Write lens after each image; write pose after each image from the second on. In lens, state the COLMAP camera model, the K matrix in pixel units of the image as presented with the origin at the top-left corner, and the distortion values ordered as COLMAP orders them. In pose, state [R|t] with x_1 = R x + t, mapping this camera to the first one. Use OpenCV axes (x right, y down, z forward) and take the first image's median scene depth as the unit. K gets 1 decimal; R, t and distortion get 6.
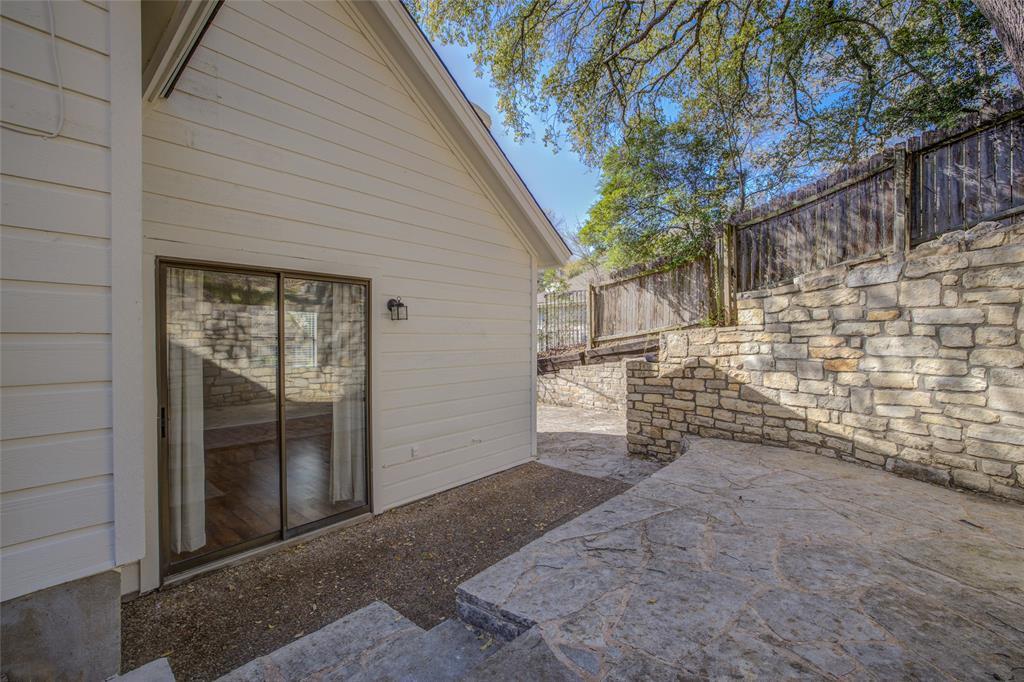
lens RADIAL K [[434.9, 0, 509.6], [0, 434.9, 342.1], [0, 0, 1]] dist [-0.027224, 0.005930]
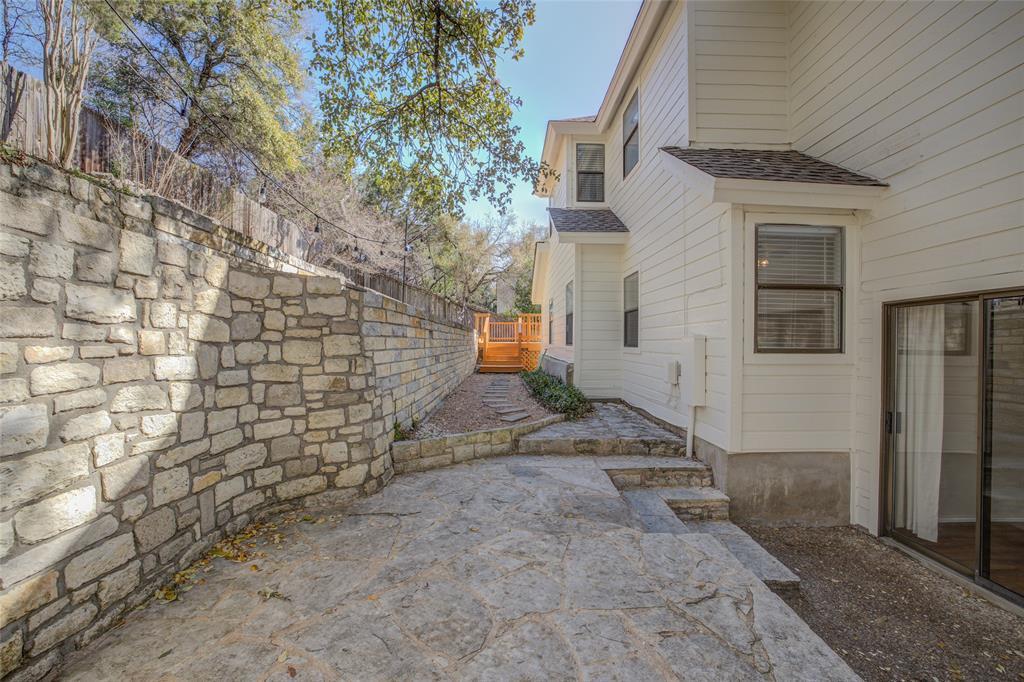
lens RADIAL K [[434.9, 0, 512.5], [0, 434.9, 337.4], [0, 0, 1]] dist [-0.027224, 0.005930]
pose [[-0.754271, -0.015321, -0.656384, 1.015690], [-0.012749, 0.999881, -0.008688, -0.060333], [0.656439, 0.001815, -0.754377, 1.246440]]
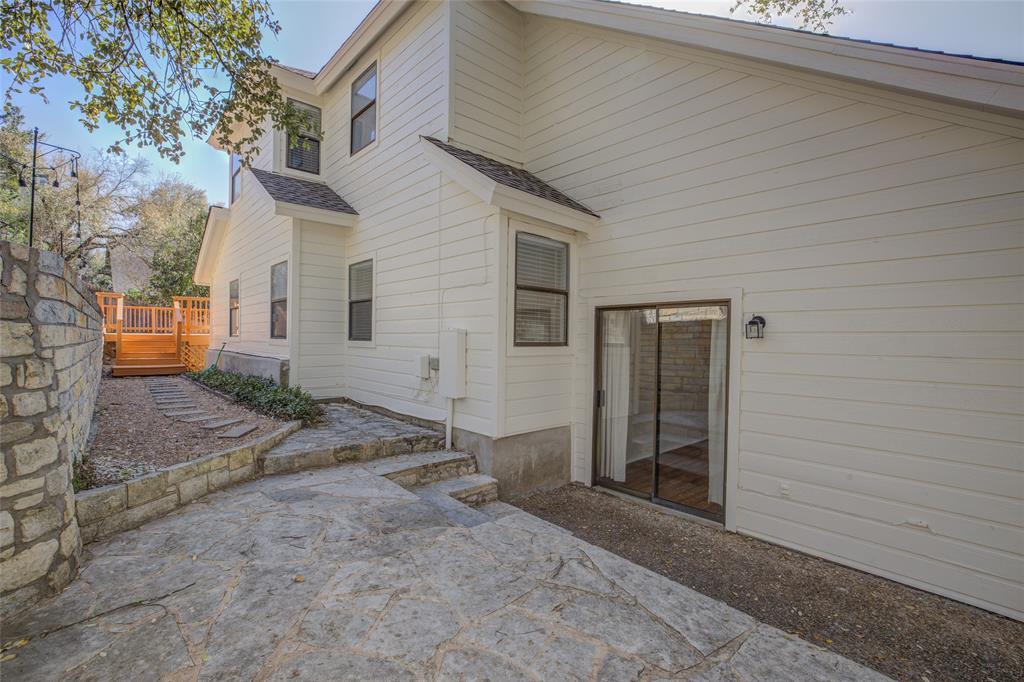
lens RADIAL K [[460.0, 0, 507.5], [0, 460.0, 338.5], [0, 0, 1]] dist [-0.028770, 0.009273]
pose [[-0.140304, -0.003758, -0.990101, 1.171735], [-0.018217, 0.999833, -0.001213, -0.057312], [0.989941, 0.017867, -0.140350, 0.892967]]
